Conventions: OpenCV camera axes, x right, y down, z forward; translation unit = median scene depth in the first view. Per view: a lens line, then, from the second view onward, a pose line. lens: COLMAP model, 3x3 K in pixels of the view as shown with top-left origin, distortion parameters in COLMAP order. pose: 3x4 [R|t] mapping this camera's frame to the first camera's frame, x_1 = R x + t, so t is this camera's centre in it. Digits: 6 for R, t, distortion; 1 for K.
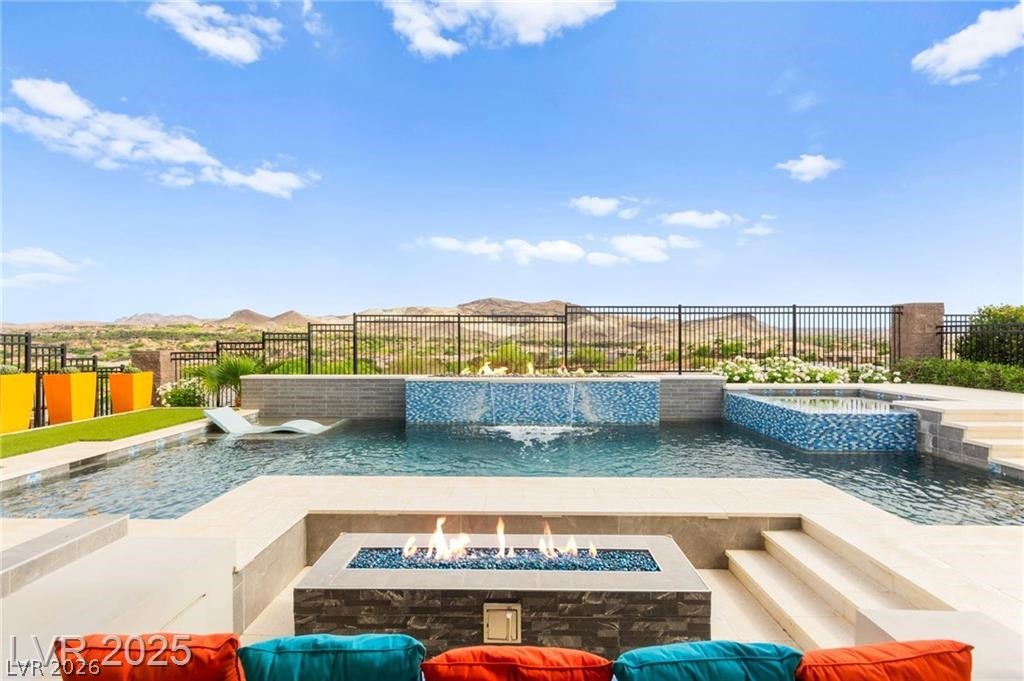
lens RADIAL K [[450.5, 0, 512.0], [0, 450.5, 340.5], [0, 0, 1]] dist [0.003124, 0.000531]
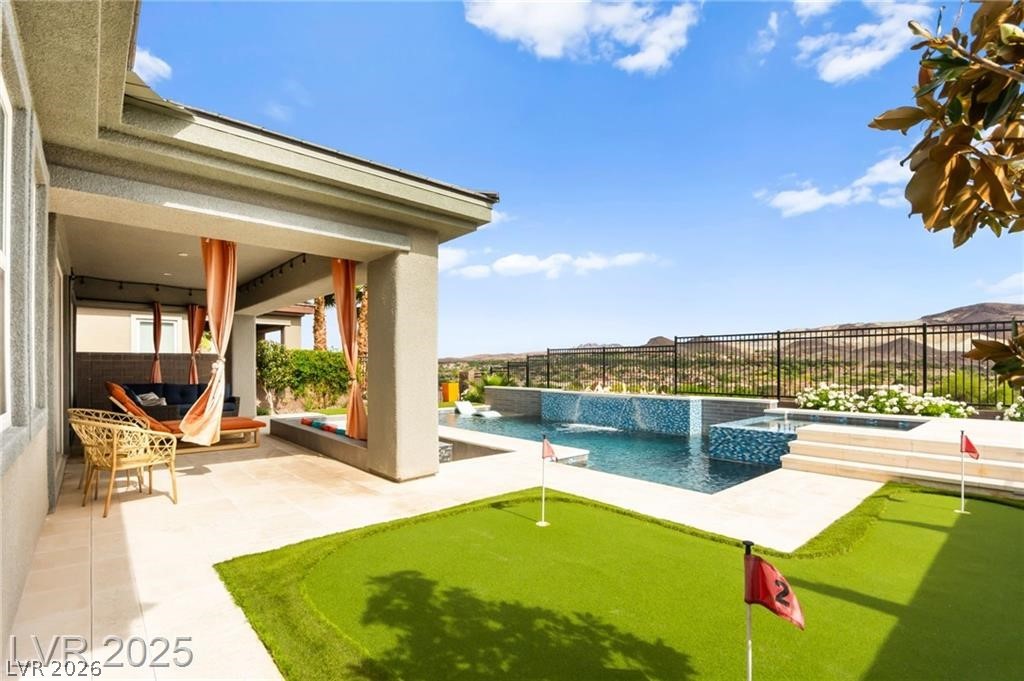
lens RADIAL K [[474.2, 0, 518.6], [0, 474.2, 366.3], [0, 0, 1]] dist [0.002273, 0.000424]
pose [[0.682087, -0.000027, -0.731271, 0.904598], [0.000894, 0.999999, 0.000797, -0.001374], [0.731270, -0.001197, 0.682087, -0.191411]]
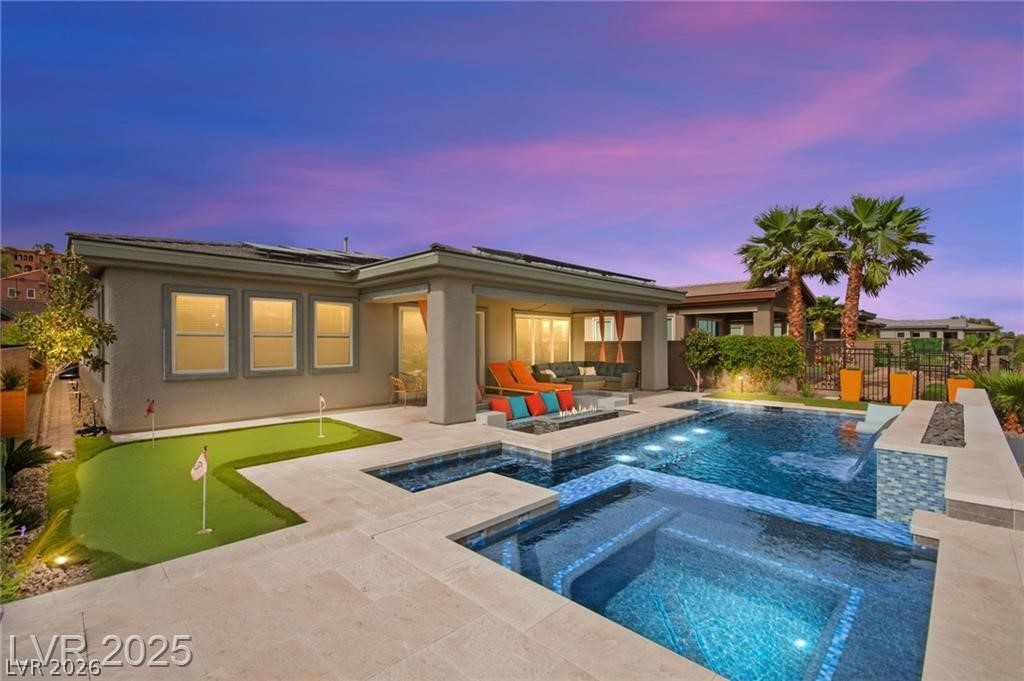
lens RADIAL K [[450.5, 0, 512.0], [0, 450.5, 340.5], [0, 0, 1]] dist [0.003124, 0.000531]
pose [[-0.692564, -0.002009, -0.721354, 0.970601], [0.004119, 0.999969, -0.006739, -0.032824], [0.721345, -0.007639, -0.692534, 1.022331]]
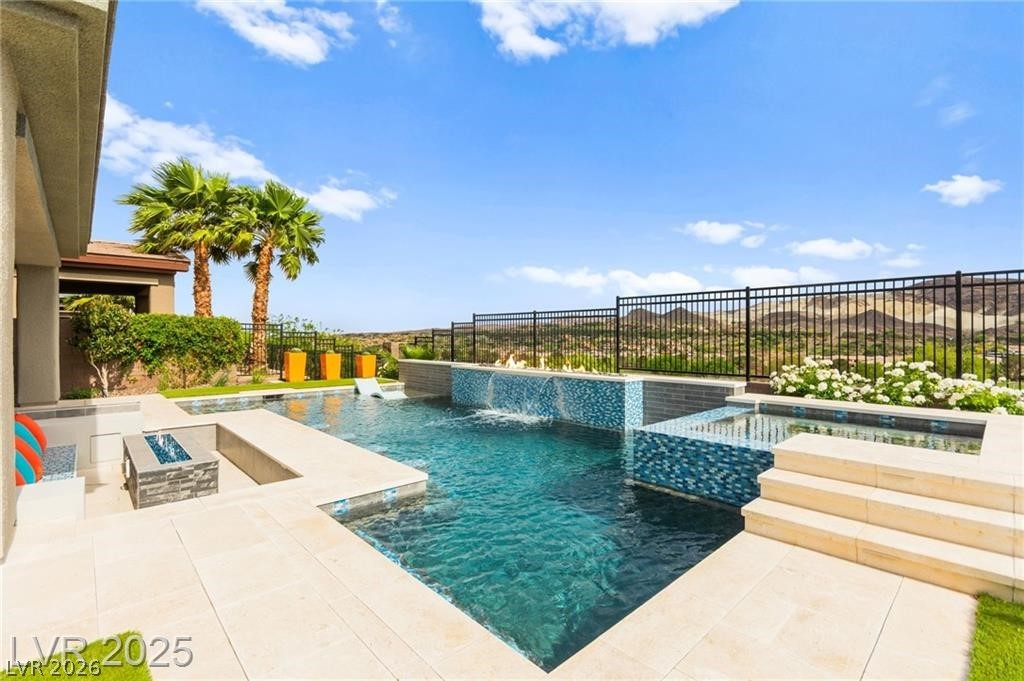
lens RADIAL K [[463.8, 0, 511.8], [0, 463.8, 333.7], [0, 0, 1]] dist [0.000348, -0.000220]
pose [[0.695946, -0.004314, -0.718081, 0.781328], [-0.000141, 0.999981, -0.006143, 0.003726], [0.718094, 0.004376, 0.695932, 0.218912]]
